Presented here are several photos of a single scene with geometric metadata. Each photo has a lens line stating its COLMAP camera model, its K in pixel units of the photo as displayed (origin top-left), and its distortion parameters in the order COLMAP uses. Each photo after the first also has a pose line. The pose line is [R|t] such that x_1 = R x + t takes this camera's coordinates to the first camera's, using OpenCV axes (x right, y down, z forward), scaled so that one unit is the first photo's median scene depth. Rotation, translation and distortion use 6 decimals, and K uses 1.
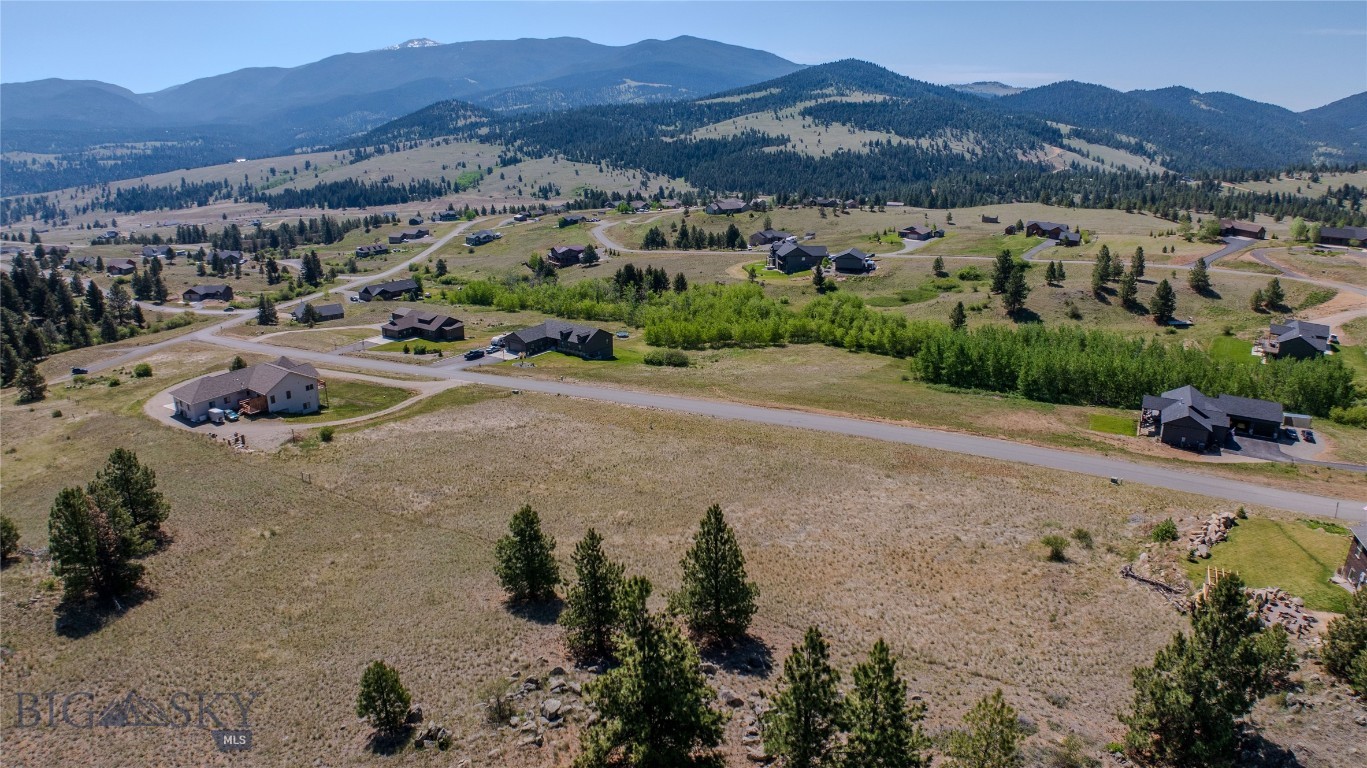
lens RADIAL K [[841.3, 0, 687.8], [0, 841.3, 385.9], [0, 0, 1]] dist [-0.209647, 0.045974]
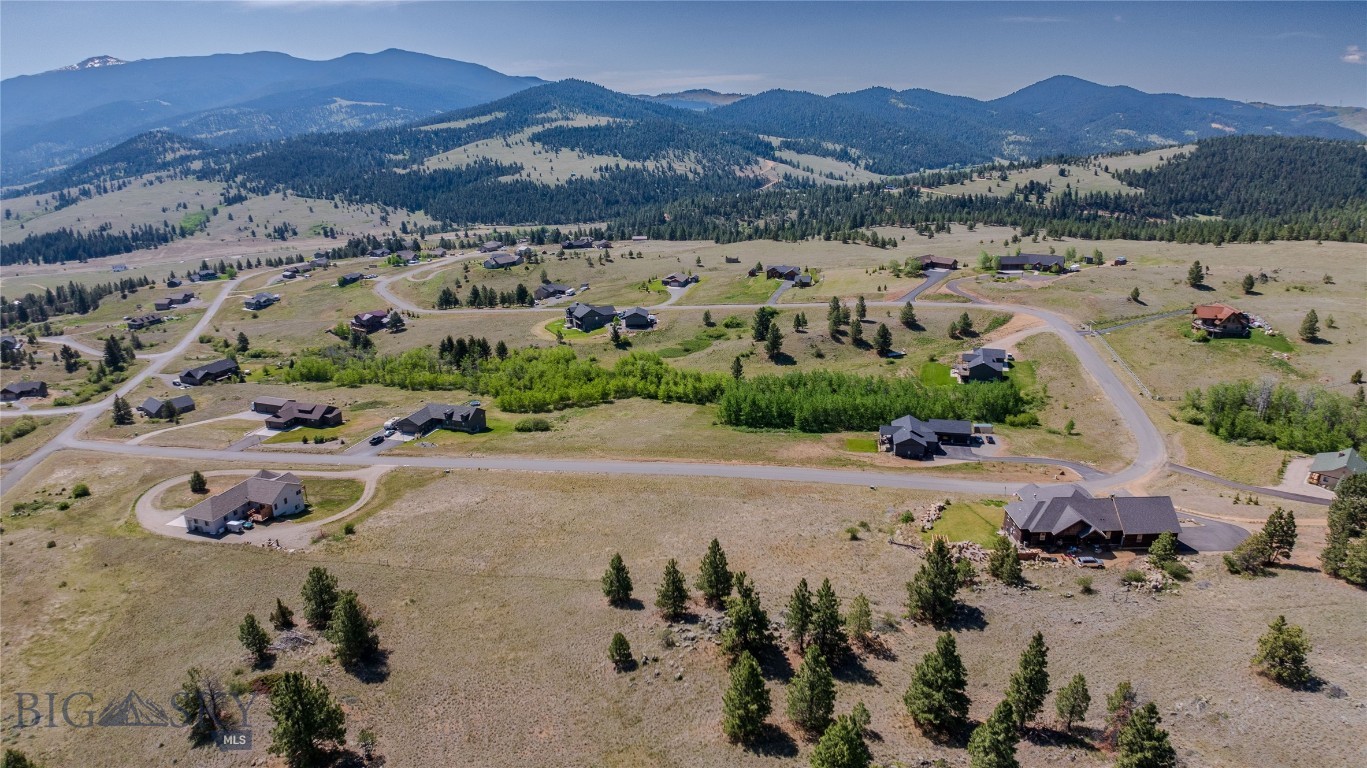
lens RADIAL K [[826.3, 0, 686.9], [0, 826.3, 378.9], [0, 0, 1]] dist [-0.042635, -0.121871]
pose [[0.945425, -0.099019, 0.310429, -0.079149], [0.103696, 0.994608, 0.001444, -0.033833], [-0.308898, 0.030825, 0.950596, -0.123356]]
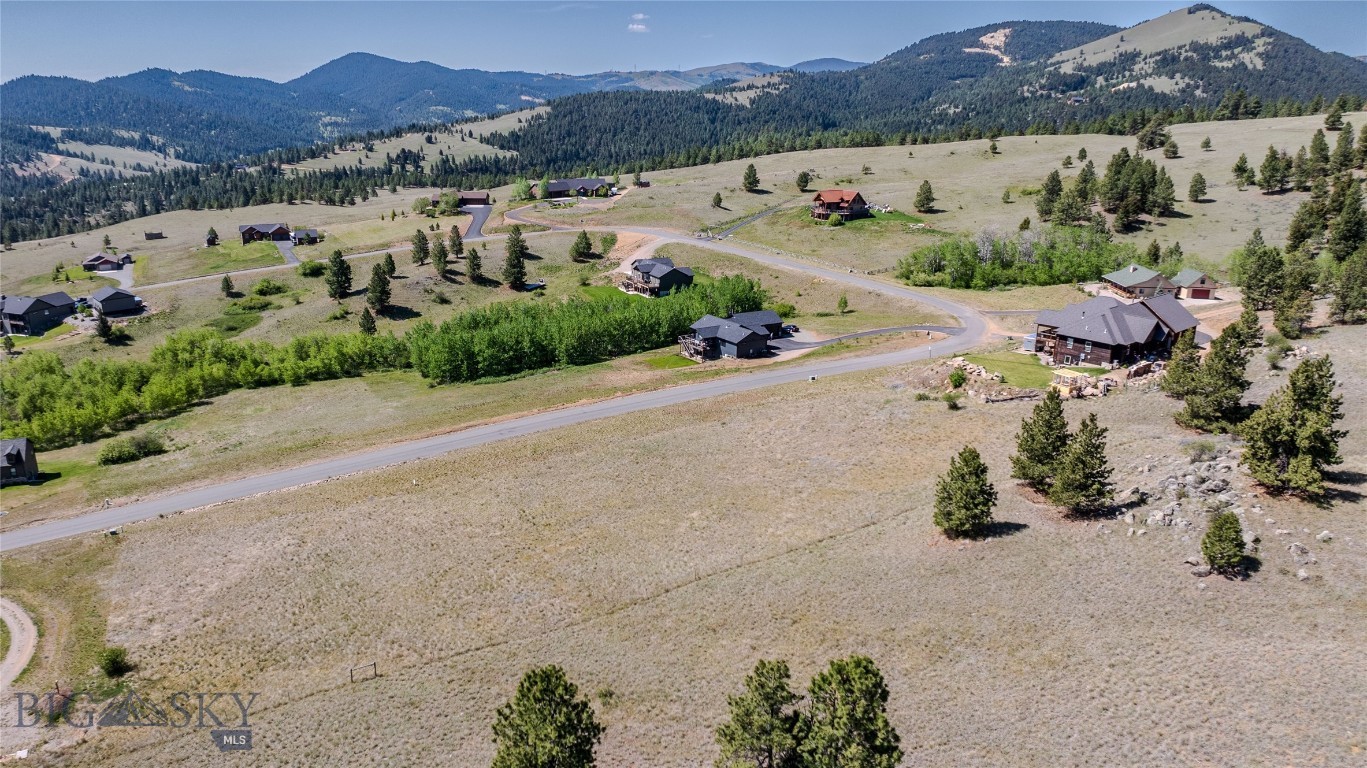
lens RADIAL K [[921.8, 0, 607.1], [0, 921.8, 427.2], [0, 0, 1]] dist [-0.058997, -0.091733]
pose [[0.514578, -0.268820, 0.814214, -0.186444], [0.261404, 0.953562, 0.149621, -0.025248], [-0.816626, 0.135847, 0.560953, 0.090731]]
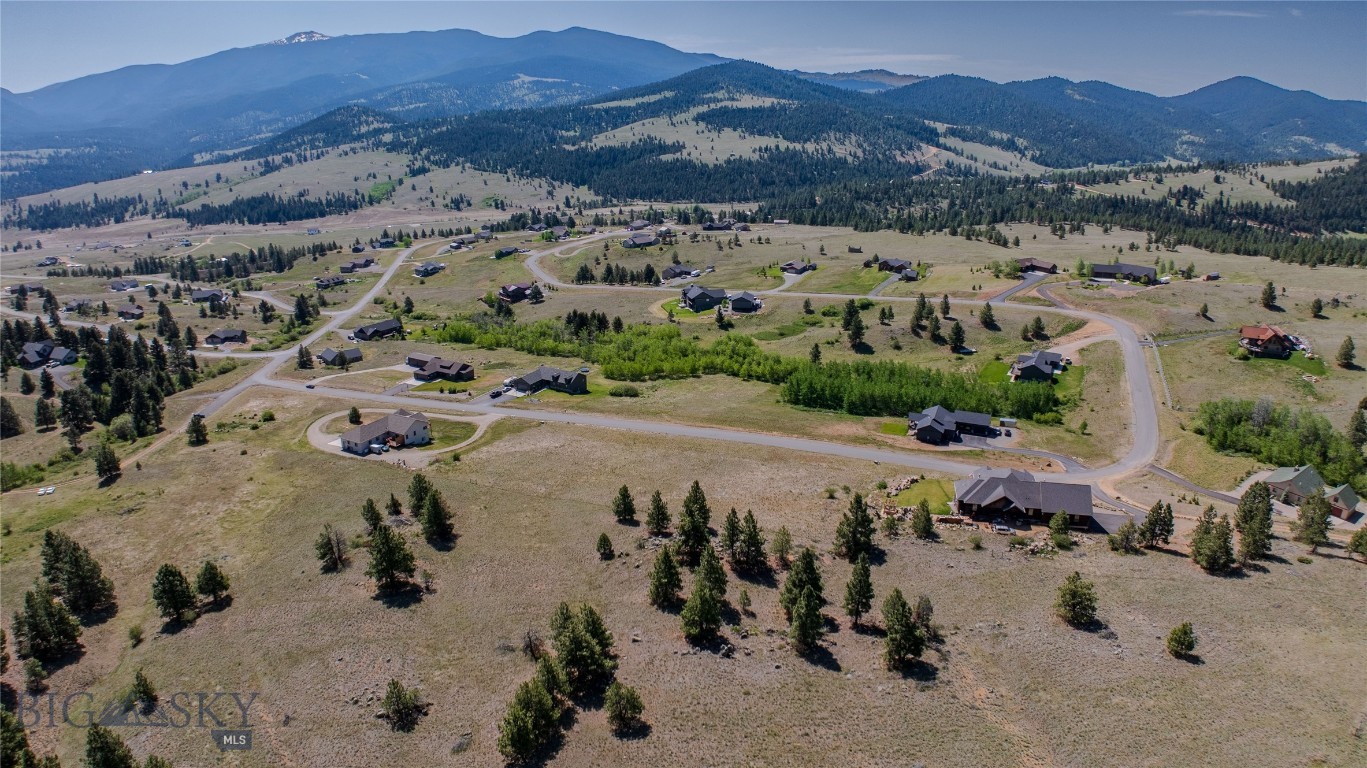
lens RADIAL K [[852.0, 0, 683.5], [0, 852.0, 384.0], [0, 0, 1]] dist [-0.204042, 0.038319]
pose [[0.992610, -0.039369, 0.114784, -0.039664], [0.037521, 0.999130, 0.018217, -0.029163], [-0.115402, -0.013775, 0.993223, -0.226214]]
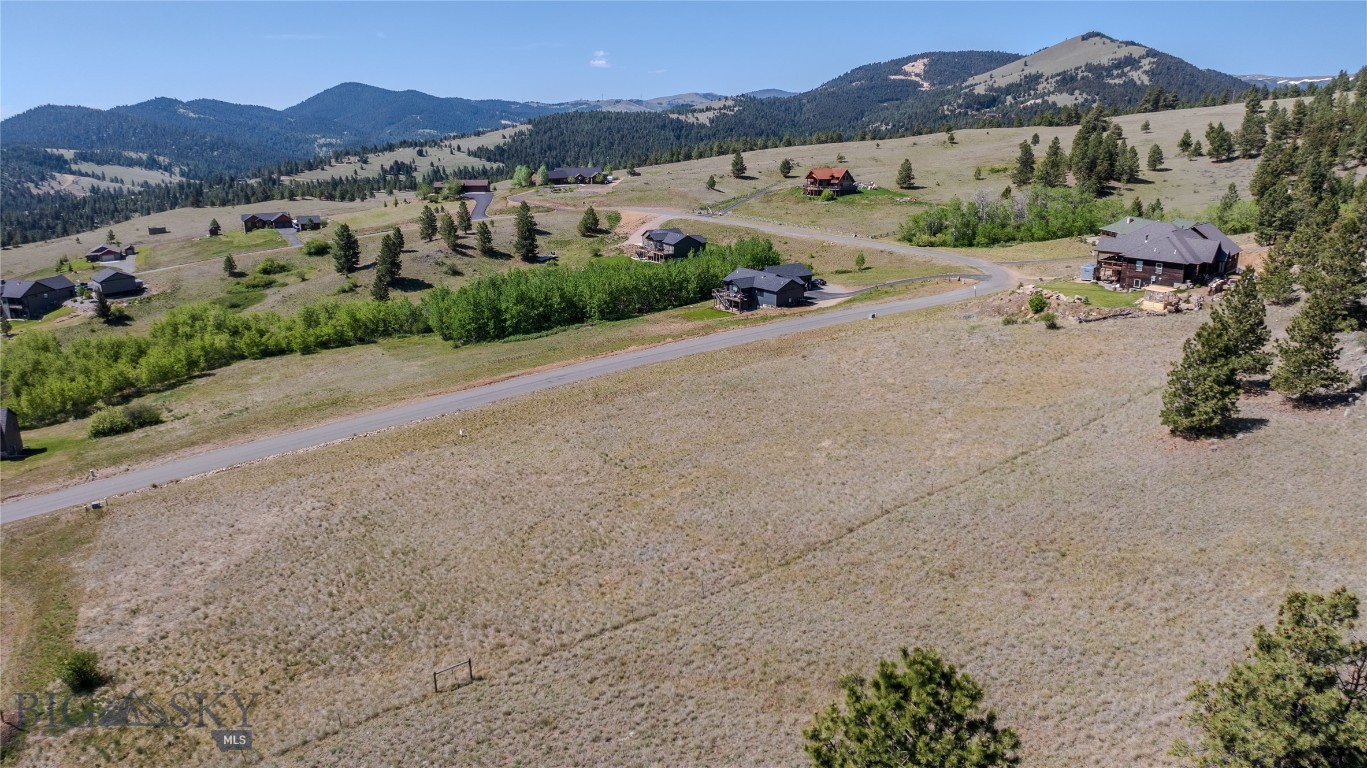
lens RADIAL K [[819.0, 0, 690.8], [0, 819.0, 382.2], [0, 0, 1]] dist [-0.078009, -0.059381]
pose [[0.394566, -0.250948, 0.883936, -0.154867], [0.278463, 0.949403, 0.145236, -0.010589], [-0.875657, 0.188838, 0.444482, 0.145047]]
